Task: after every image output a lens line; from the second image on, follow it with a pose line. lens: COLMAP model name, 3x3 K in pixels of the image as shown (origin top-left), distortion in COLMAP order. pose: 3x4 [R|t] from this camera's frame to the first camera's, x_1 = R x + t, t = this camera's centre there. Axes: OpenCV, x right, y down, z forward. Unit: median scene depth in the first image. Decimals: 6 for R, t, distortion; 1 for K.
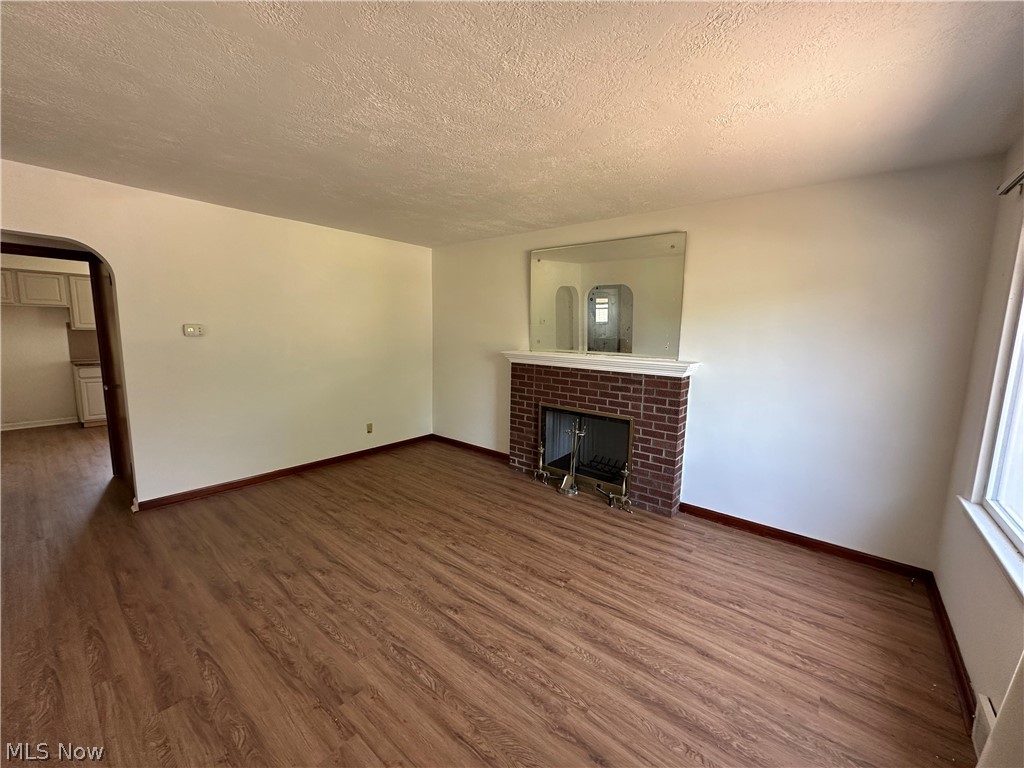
lens RADIAL K [[408.2, 0, 512.0], [0, 408.2, 384.0], [0, 0, 1]] dist [-0.000125, -0.000003]
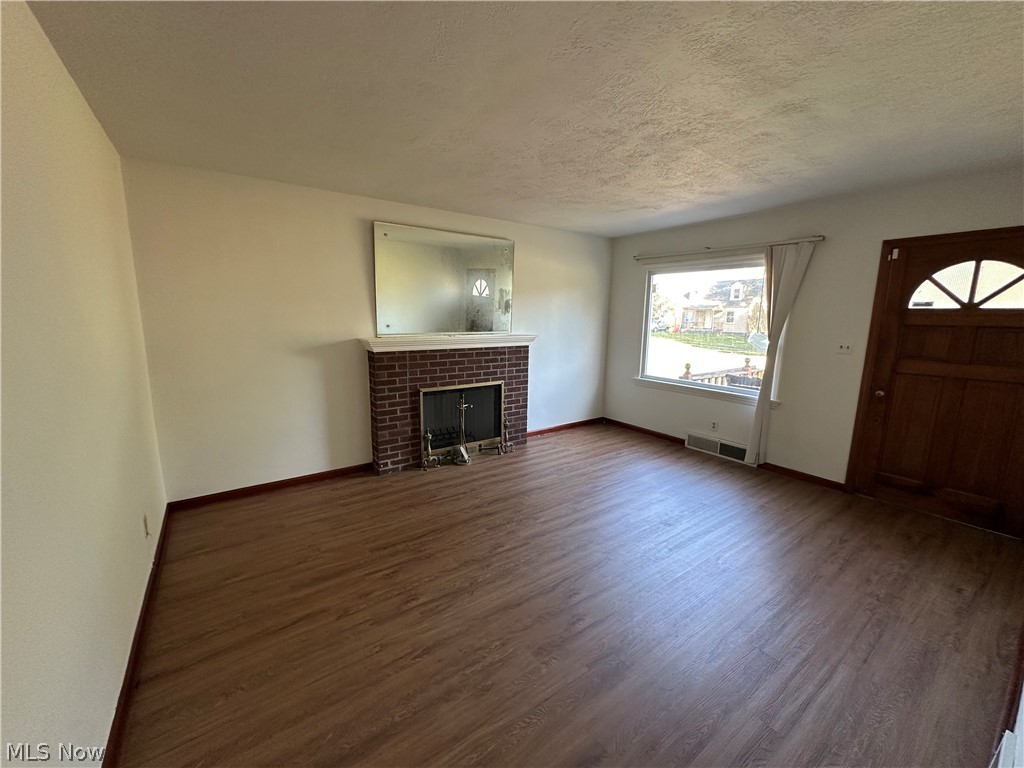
lens RADIAL K [[408.2, 0, 512.0], [0, 408.2, 384.0], [0, 0, 1]] dist [-0.000125, -0.000003]
pose [[0.256372, -0.182943, 0.949108, -0.879283], [0.123496, 0.980077, 0.155554, -0.100637], [-0.958656, 0.077331, 0.273857, 0.592165]]
